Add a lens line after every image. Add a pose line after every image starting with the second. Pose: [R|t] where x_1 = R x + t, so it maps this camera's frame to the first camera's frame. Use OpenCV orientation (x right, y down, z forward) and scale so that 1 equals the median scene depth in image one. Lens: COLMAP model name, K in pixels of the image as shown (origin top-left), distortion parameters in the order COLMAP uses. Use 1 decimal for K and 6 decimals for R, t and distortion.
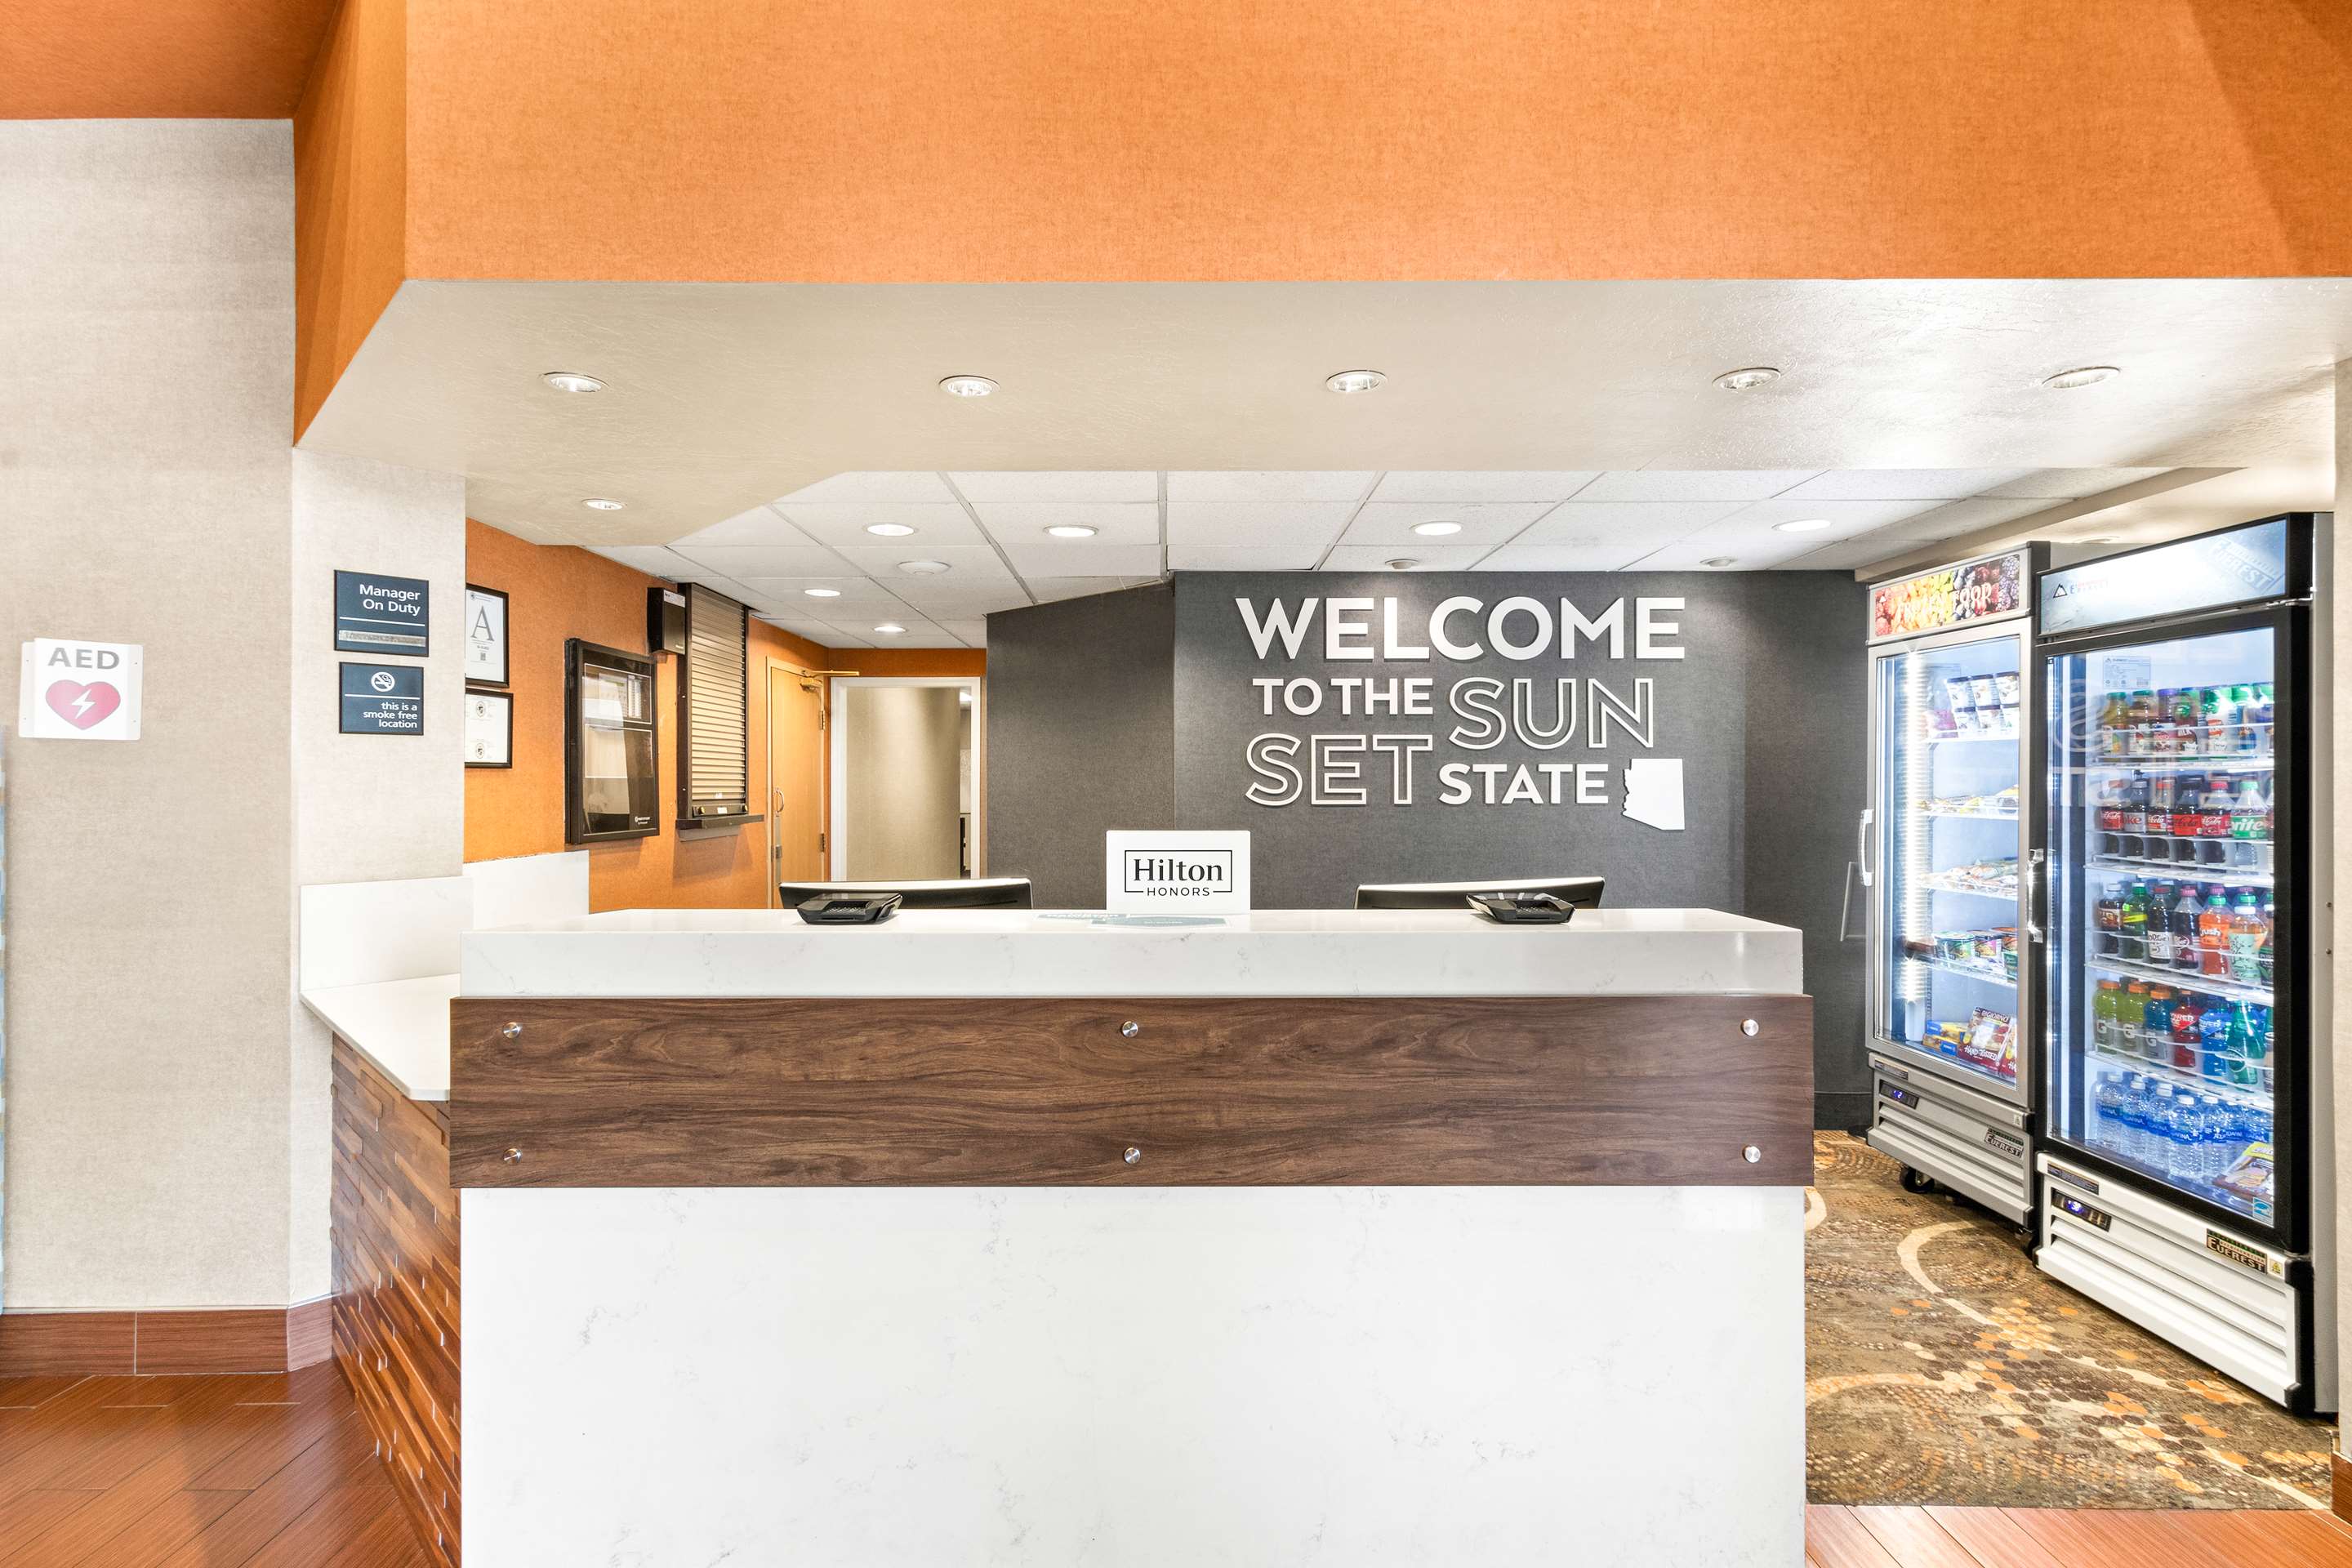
lens RADIAL K [[1095.9, 0, 1153.6], [0, 1095.9, 780.2], [0, 0, 1]] dist [0.005916, 0.000394]
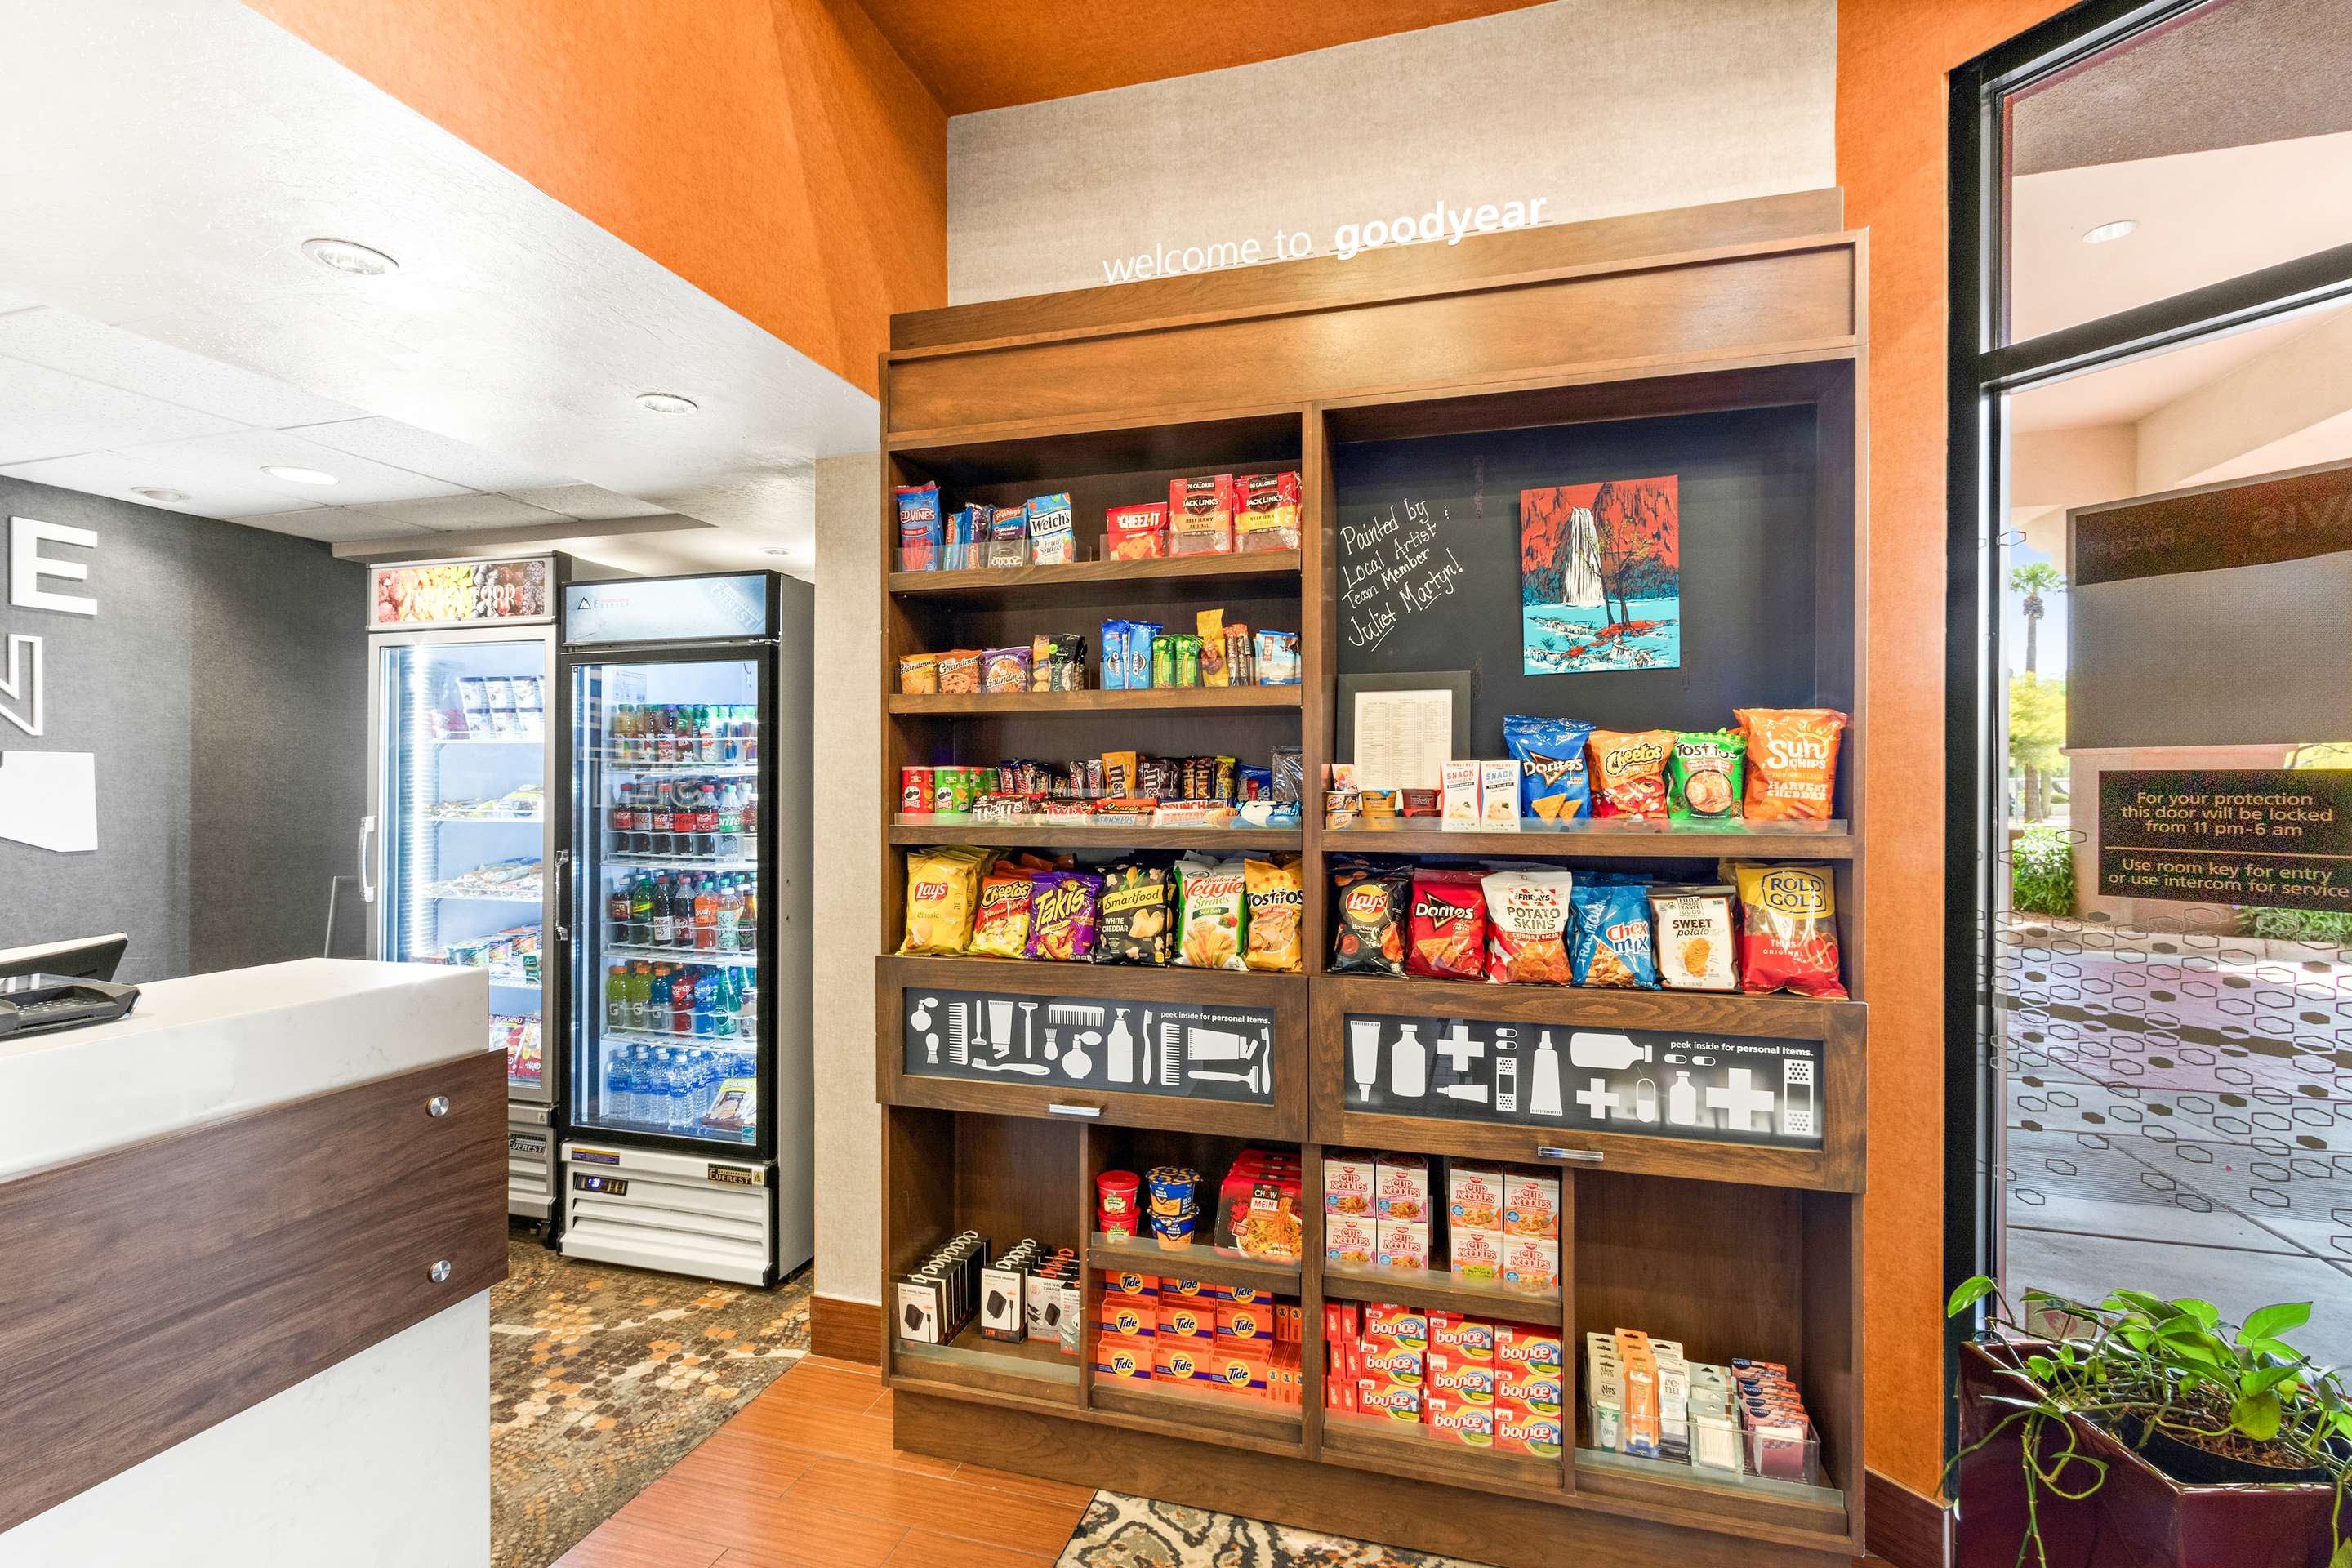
lens RADIAL K [[1095.9, 0, 1165.1], [0, 1095.9, 790.1], [0, 0, 1]] dist [0.005916, 0.000394]
pose [[0.281986, -0.003398, 0.959413, -0.027050], [-0.002317, 0.999988, 0.004223, 0.000485], [-0.959416, -0.003414, 0.281974, 0.168253]]
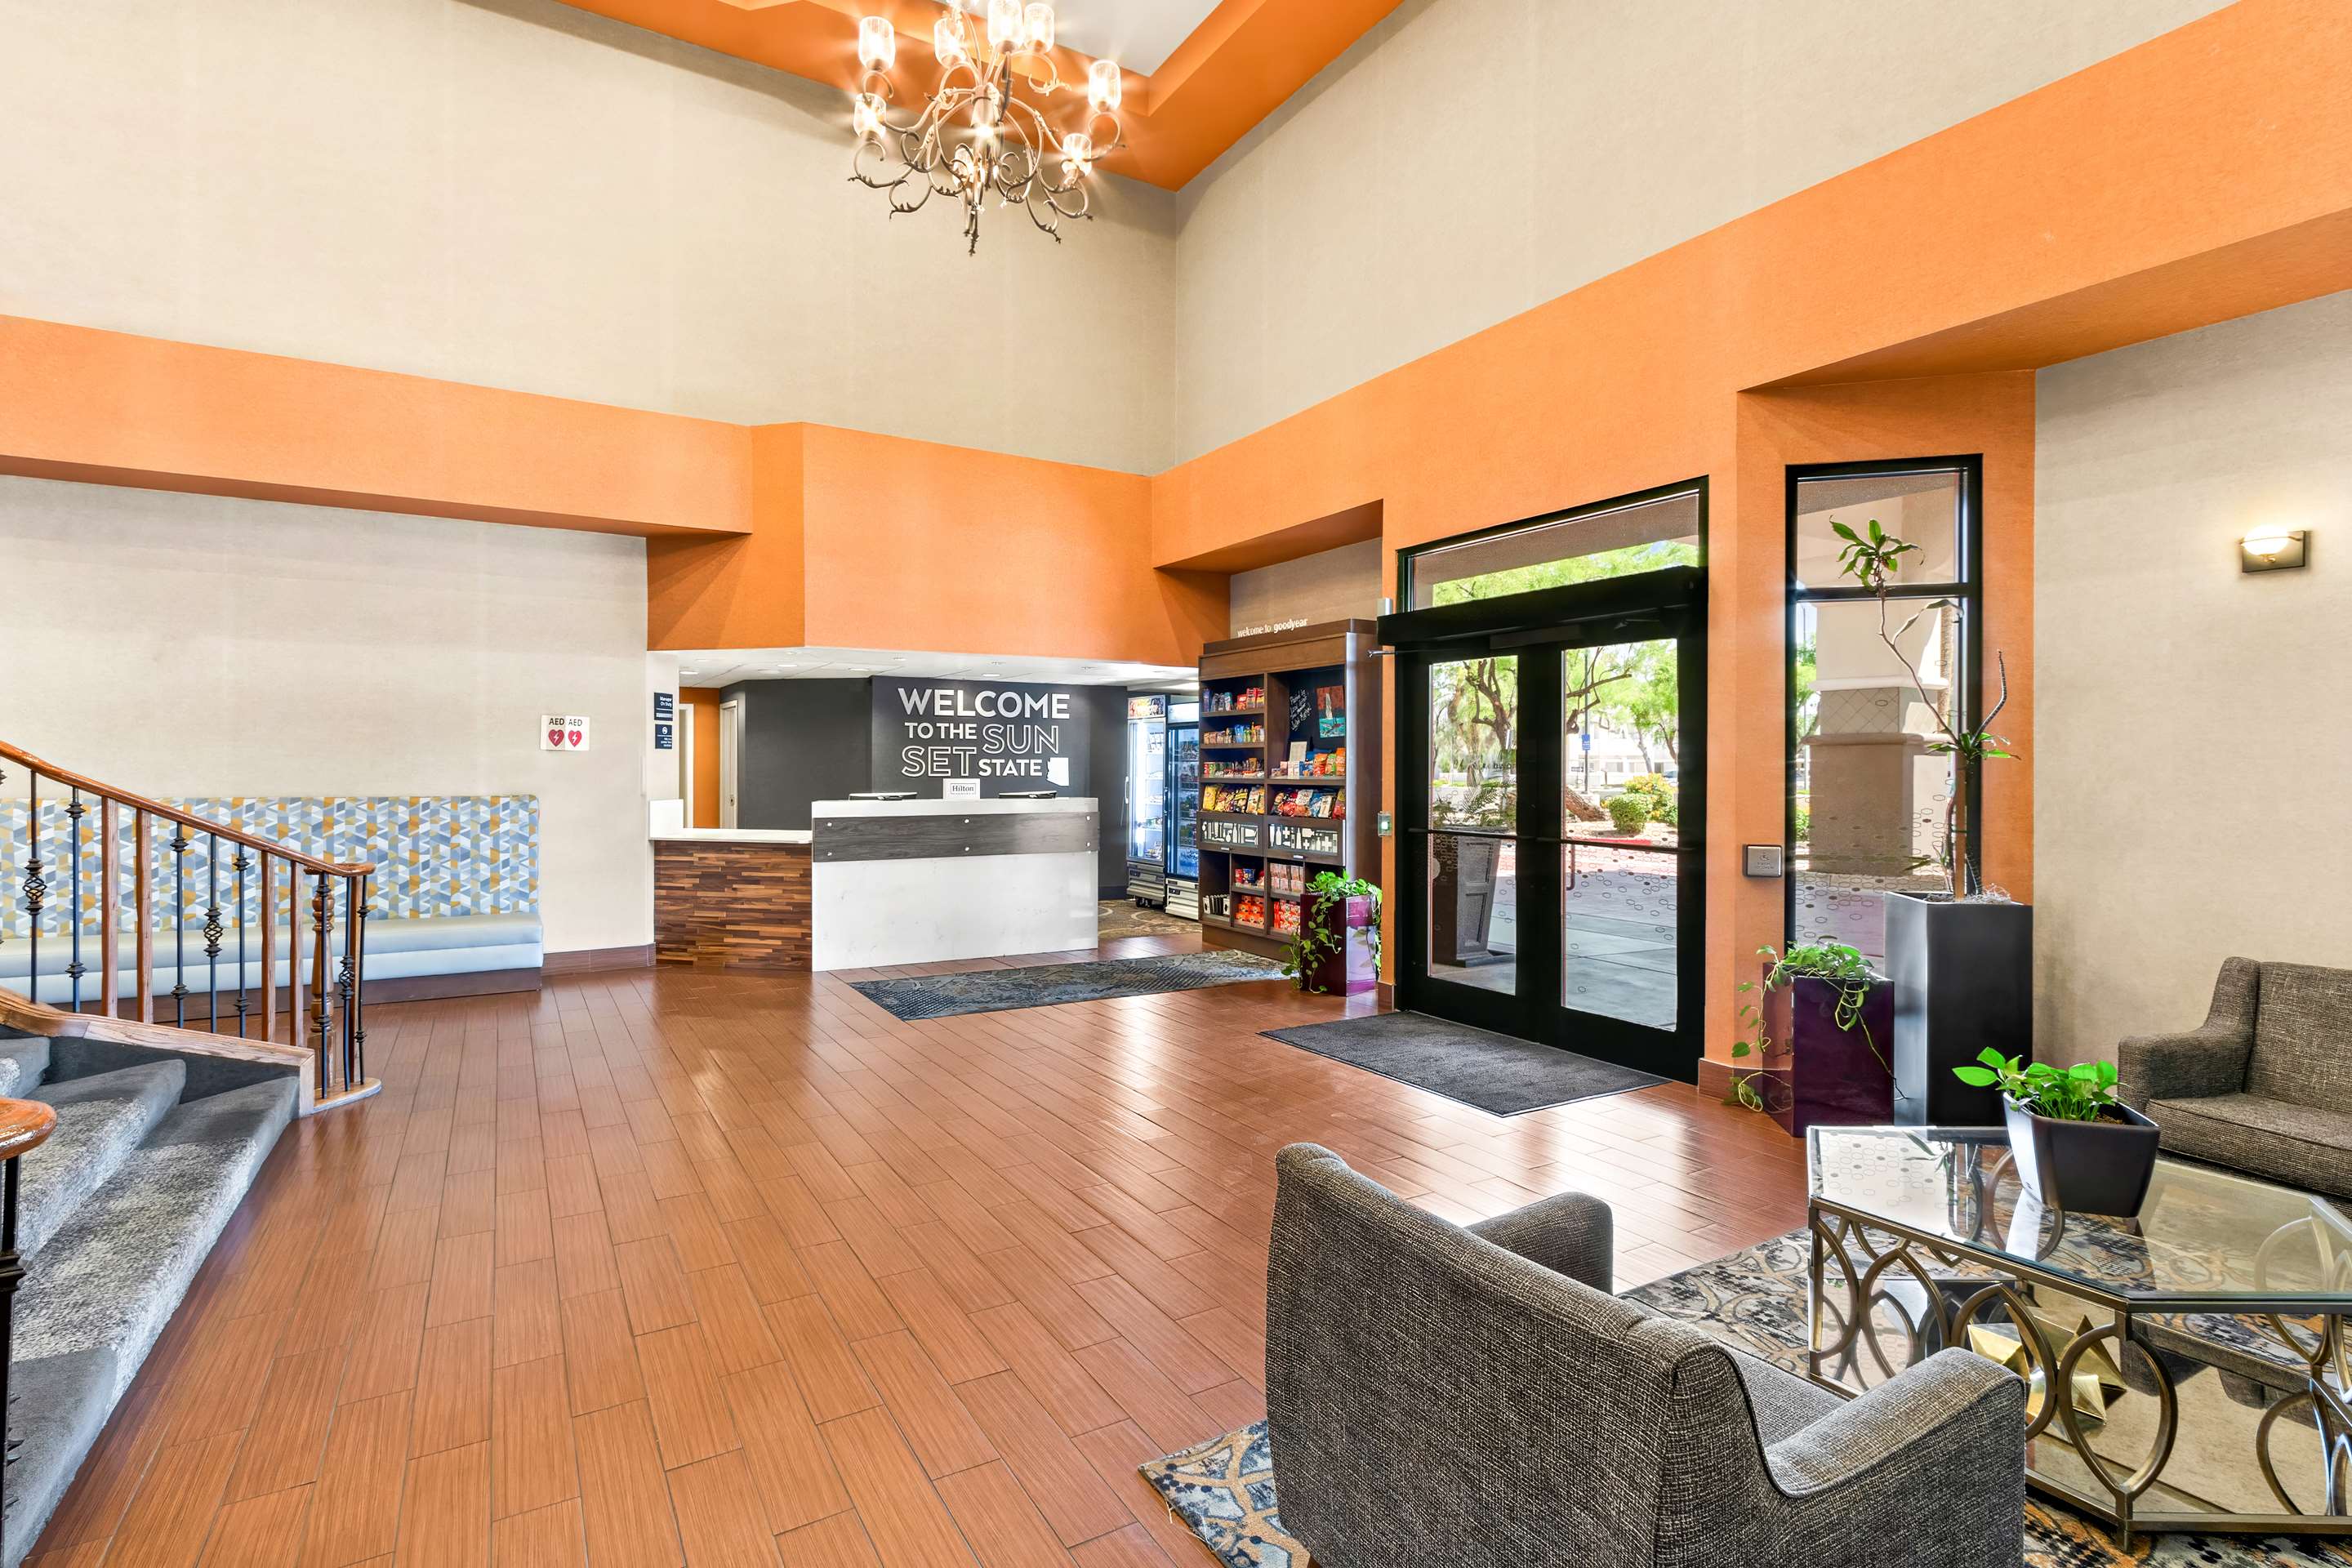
lens RADIAL K [[1095.9, 0, 1165.4], [0, 1095.9, 779.2], [0, 0, 1]] dist [0.005916, 0.000394]
pose [[0.850539, -0.003136, 0.525903, -0.951555], [-0.003510, 0.999926, 0.011639, -0.001268], [-0.525900, -0.011745, 0.850465, -1.836111]]
